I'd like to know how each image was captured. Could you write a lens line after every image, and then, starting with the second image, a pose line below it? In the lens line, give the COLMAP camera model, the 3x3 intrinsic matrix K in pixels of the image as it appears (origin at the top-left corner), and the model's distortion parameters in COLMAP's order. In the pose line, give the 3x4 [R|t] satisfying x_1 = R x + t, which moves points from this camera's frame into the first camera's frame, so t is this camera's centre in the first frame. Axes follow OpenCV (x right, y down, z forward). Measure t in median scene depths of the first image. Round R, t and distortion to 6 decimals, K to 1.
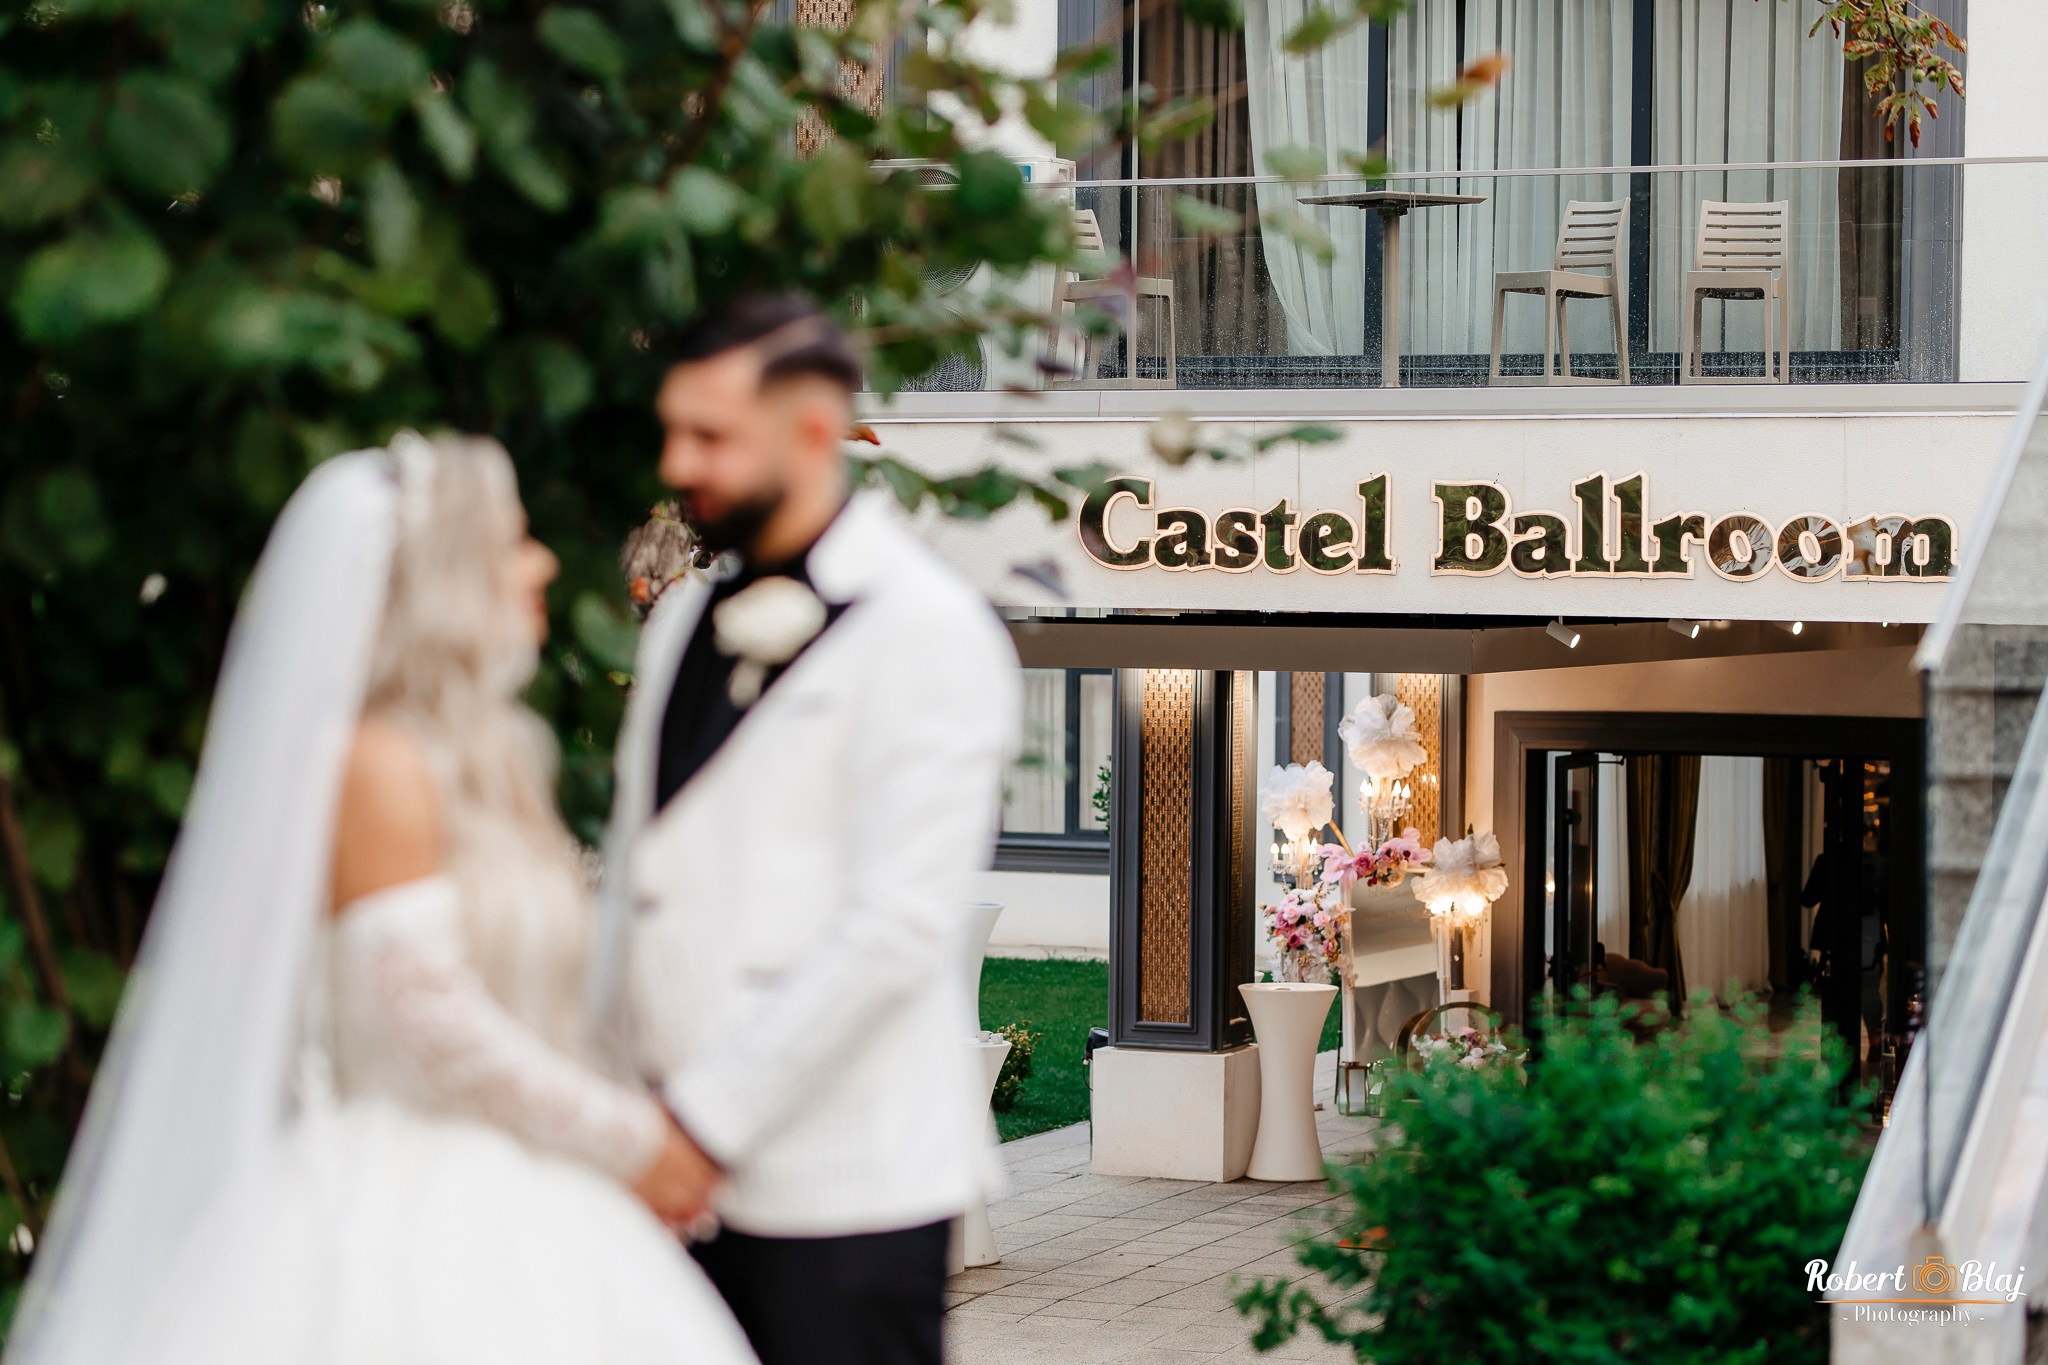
lens RADIAL K [[5112.8, 0, 822.7], [0, 5112.8, 681.9], [0, 0, 1]] dist [-0.116341, -0.652917]
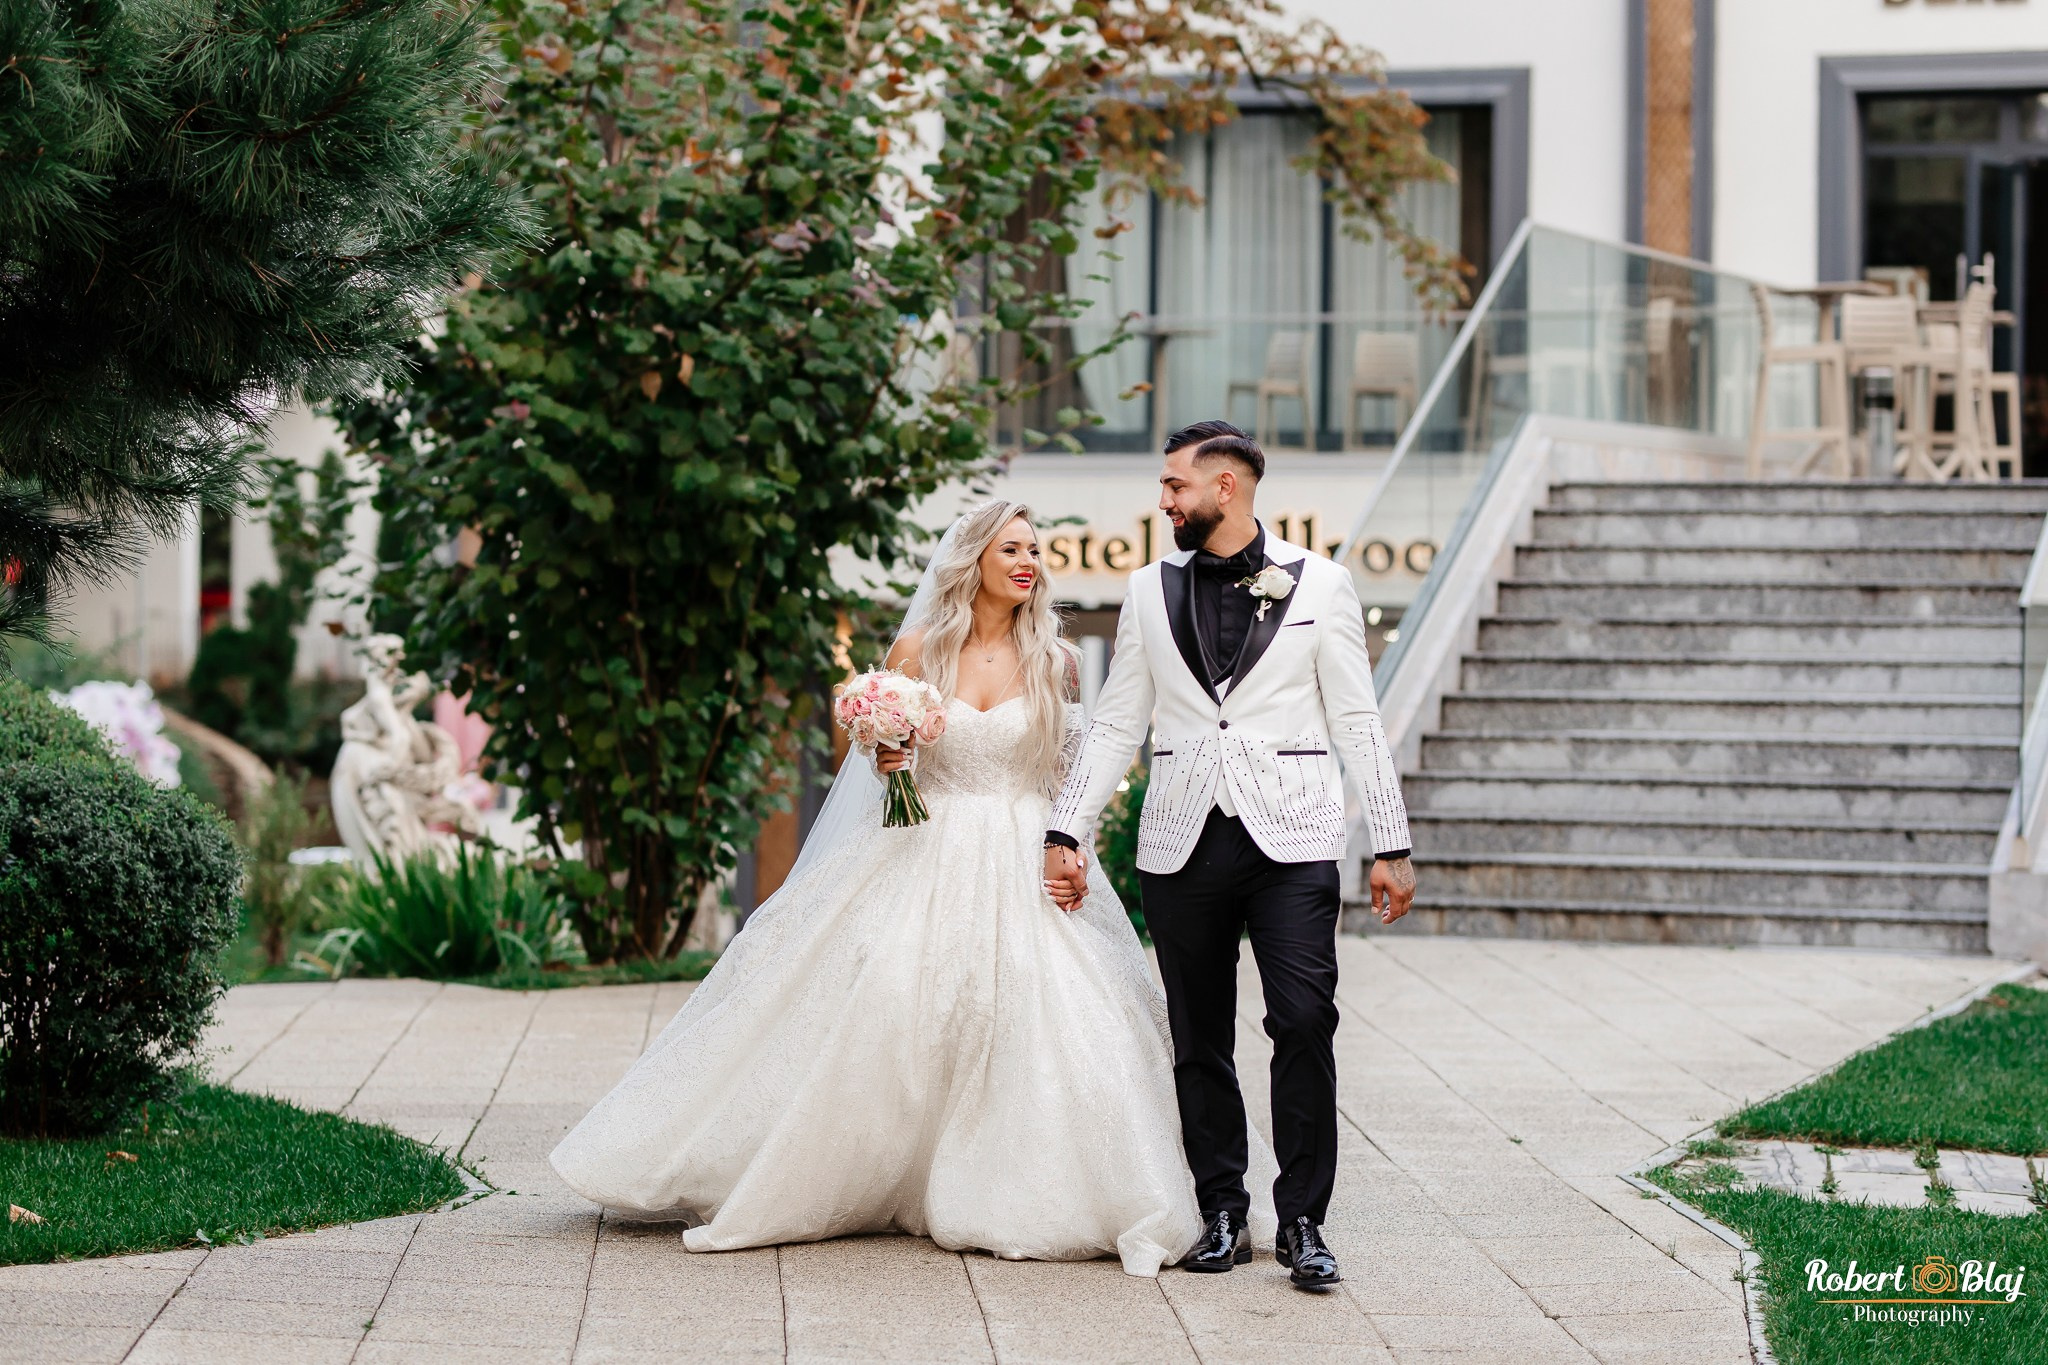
lens RADIAL K [[5112.8, 0, 822.7], [0, 5112.8, 681.9], [0, 0, 1]] dist [-0.116341, -0.652917]
pose [[0.999512, 0.002371, 0.031155, -0.039507], [-0.002312, 0.999995, -0.001933, 0.014561], [-0.031159, 0.001860, 0.999513, -0.551417]]
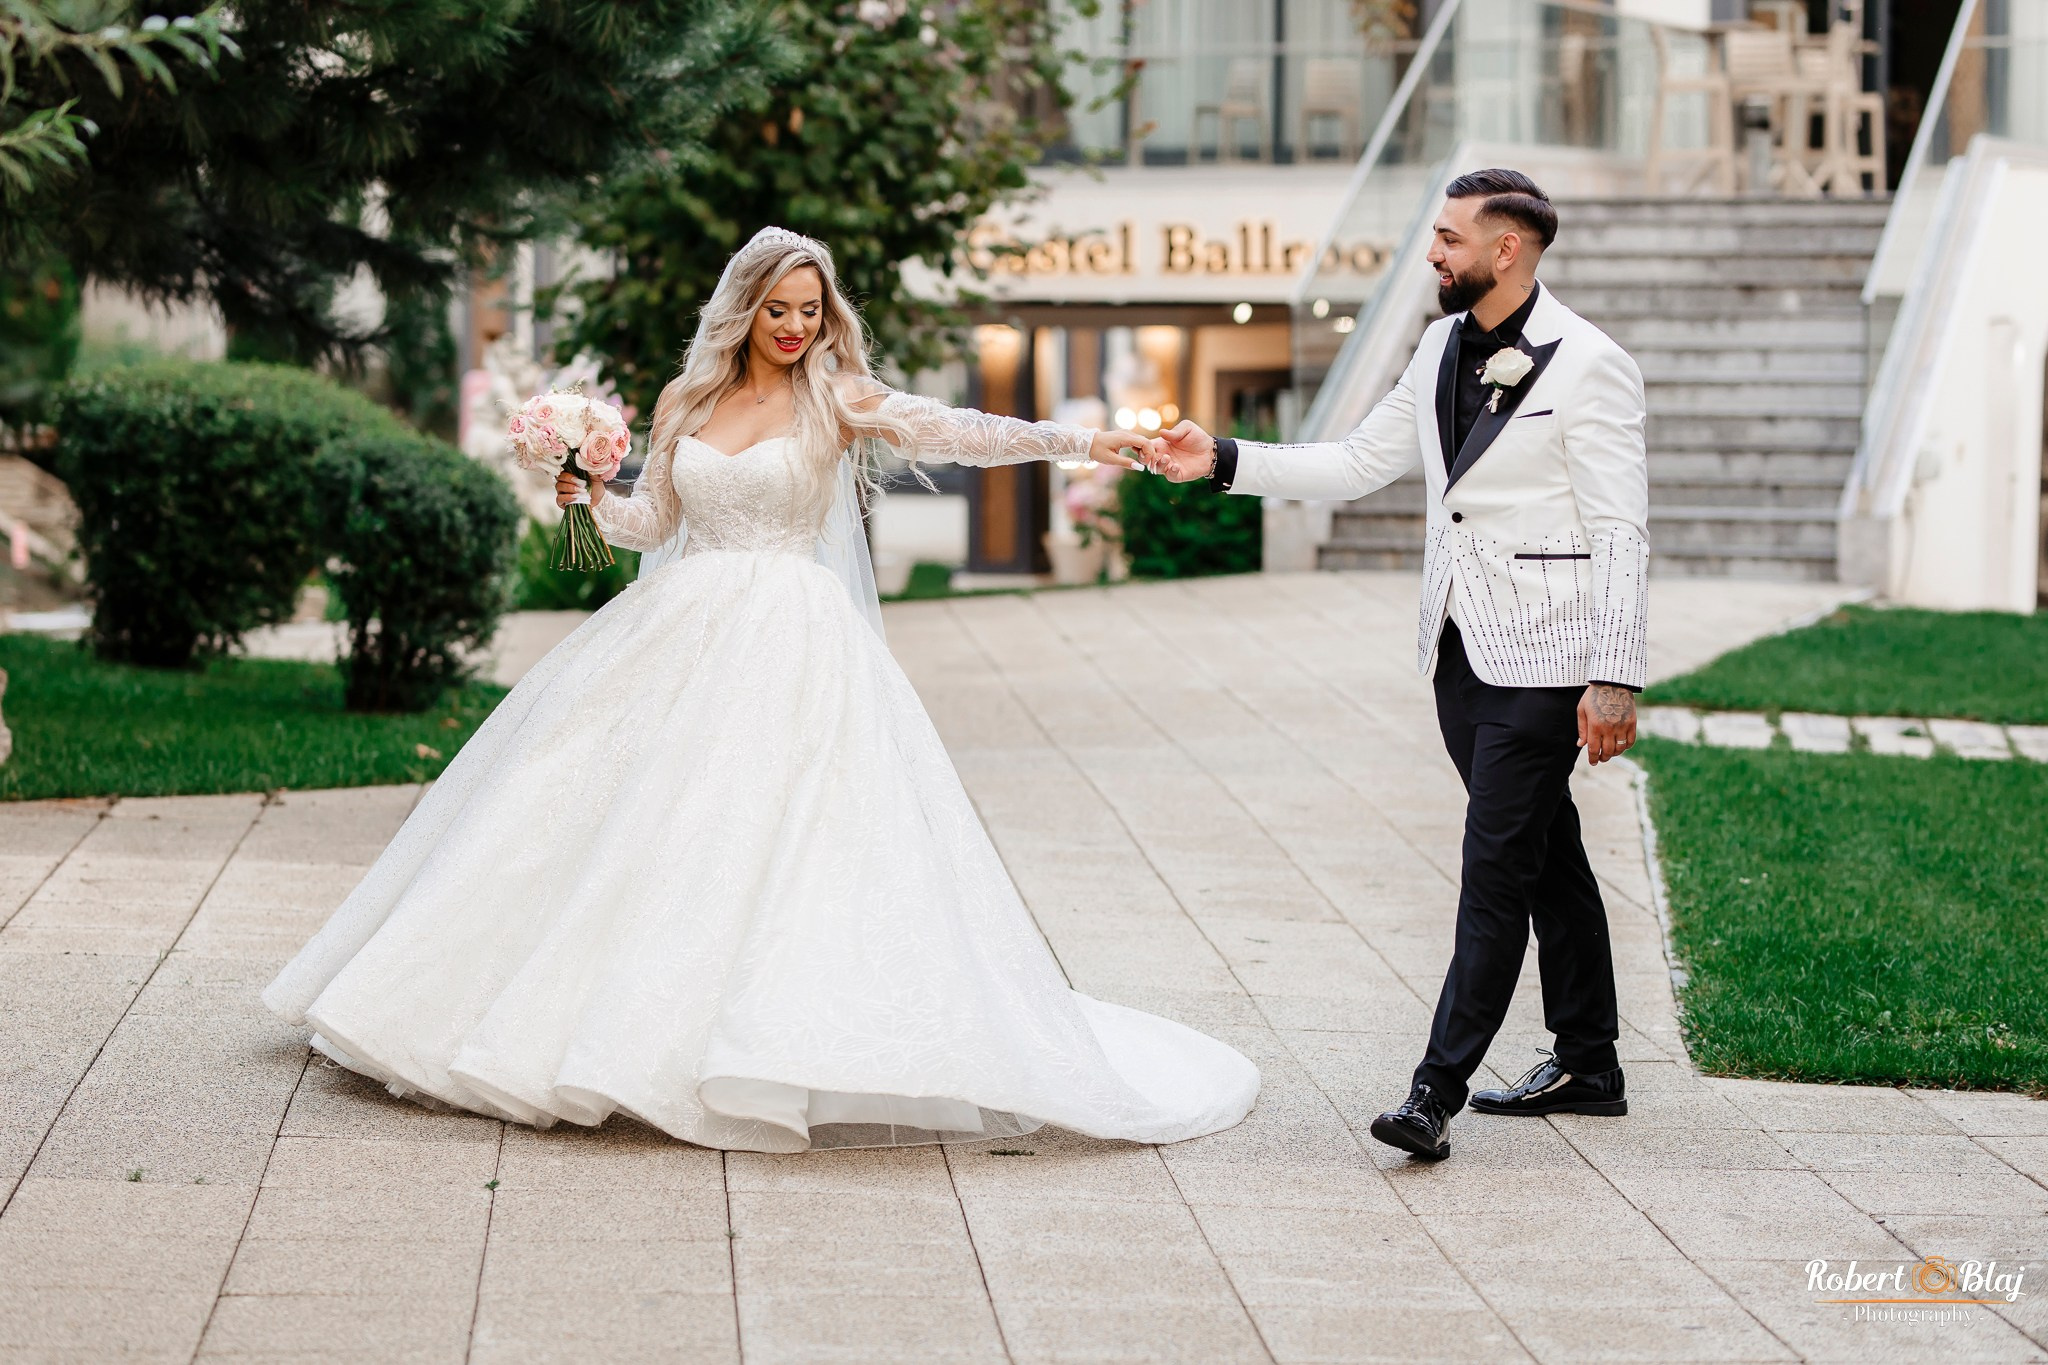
lens RADIAL K [[4961.0, 0, 1024.0], [0, 4961.0, 682.5], [0, 0, 1]] dist [-0.109224, -0.111663]
pose [[0.996425, -0.011054, 0.083752, -0.072840], [0.005917, 0.998100, 0.061337, 0.014547], [-0.084271, -0.060622, 0.994597, -0.717949]]
